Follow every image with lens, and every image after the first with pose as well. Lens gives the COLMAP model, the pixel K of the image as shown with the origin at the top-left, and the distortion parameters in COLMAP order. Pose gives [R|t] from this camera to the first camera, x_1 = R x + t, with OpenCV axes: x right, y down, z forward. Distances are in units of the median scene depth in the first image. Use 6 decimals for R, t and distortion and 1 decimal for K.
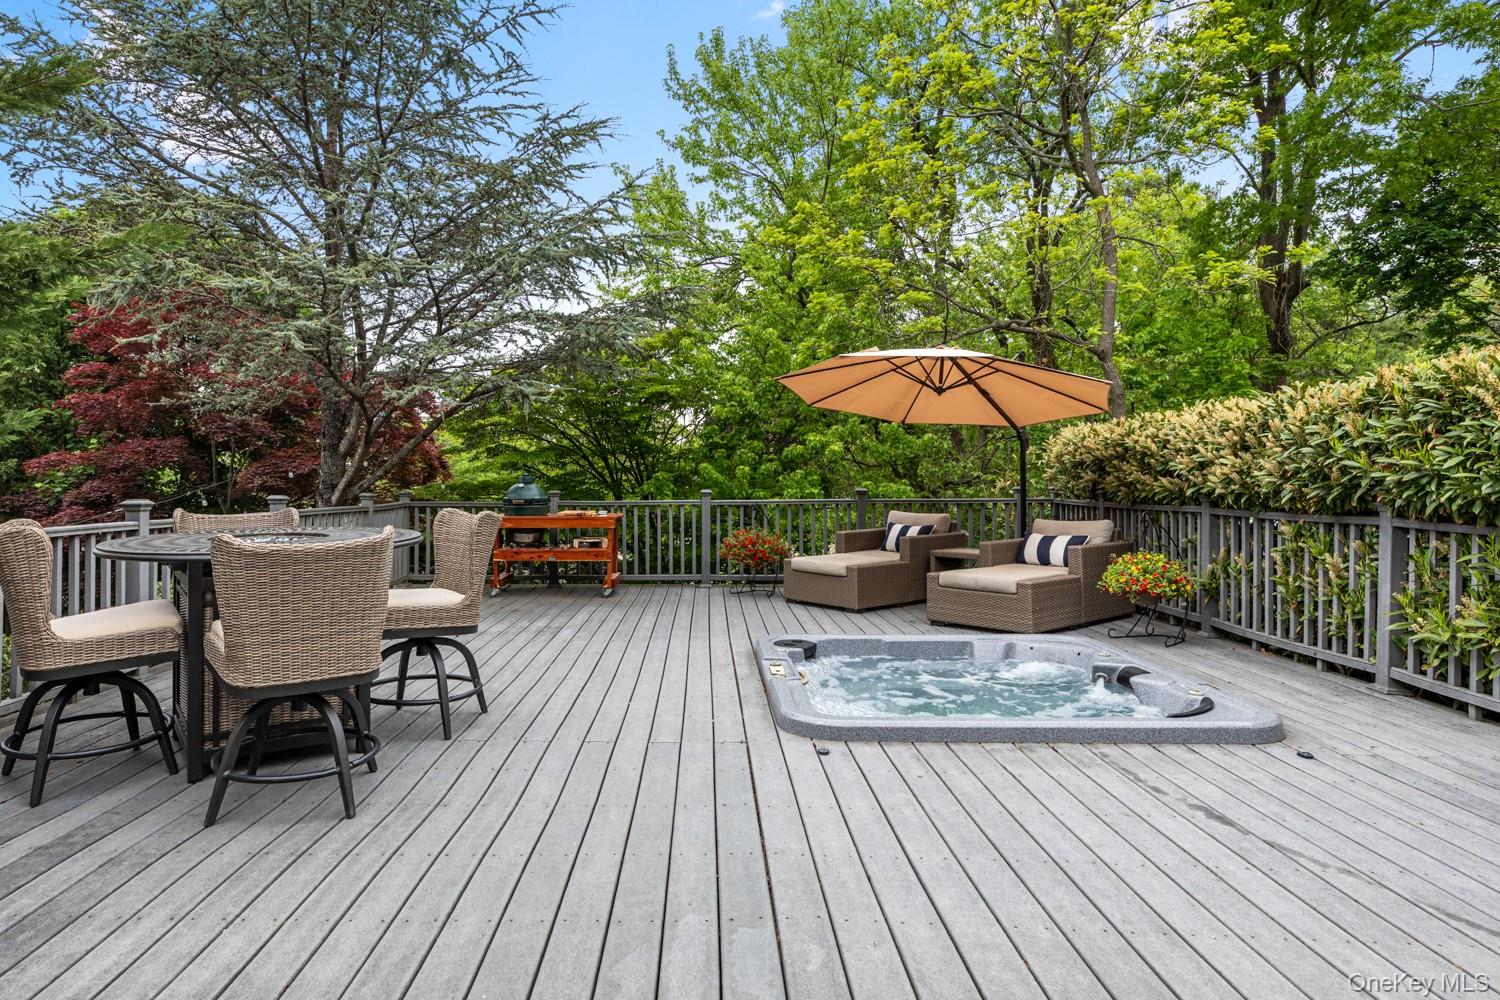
lens RADIAL K [[899.4, 0, 748.8], [0, 899.4, 459.1], [0, 0, 1]] dist [0.007566, 0.000098]
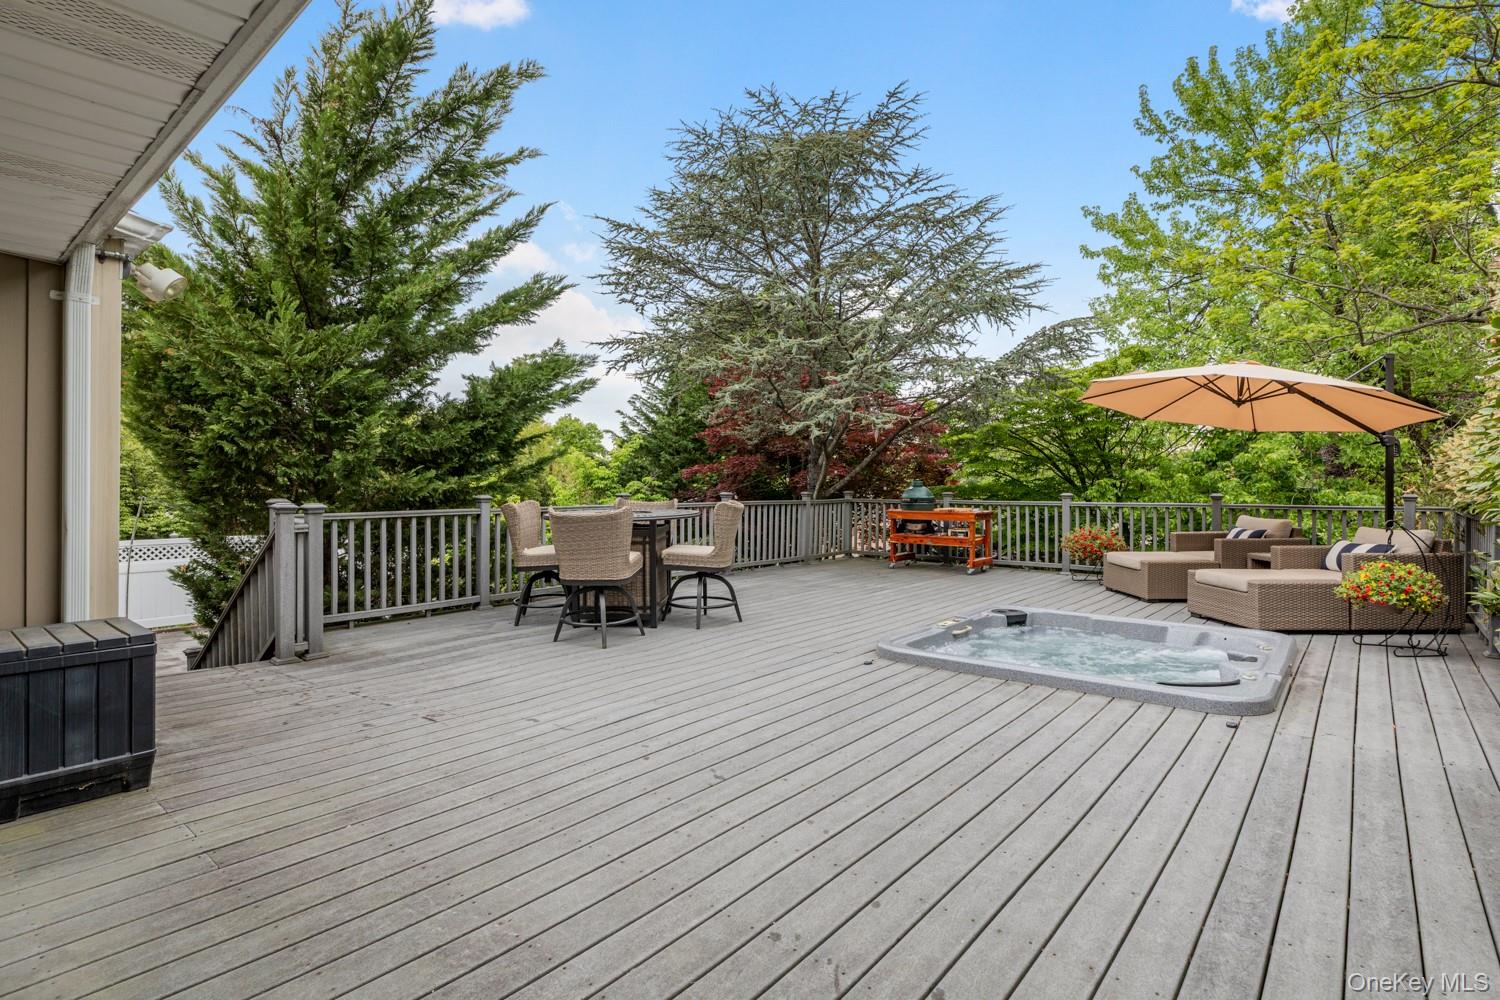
lens RADIAL K [[742.2, 0, 755.8], [0, 742.2, 482.6], [0, 0, 1]] dist [-0.001506, 0.000098]
pose [[0.807776, 0.005534, -0.589464, 0.254247], [0.007609, 0.999775, 0.019812, -0.003089], [0.589441, -0.020489, 0.807552, -0.046793]]
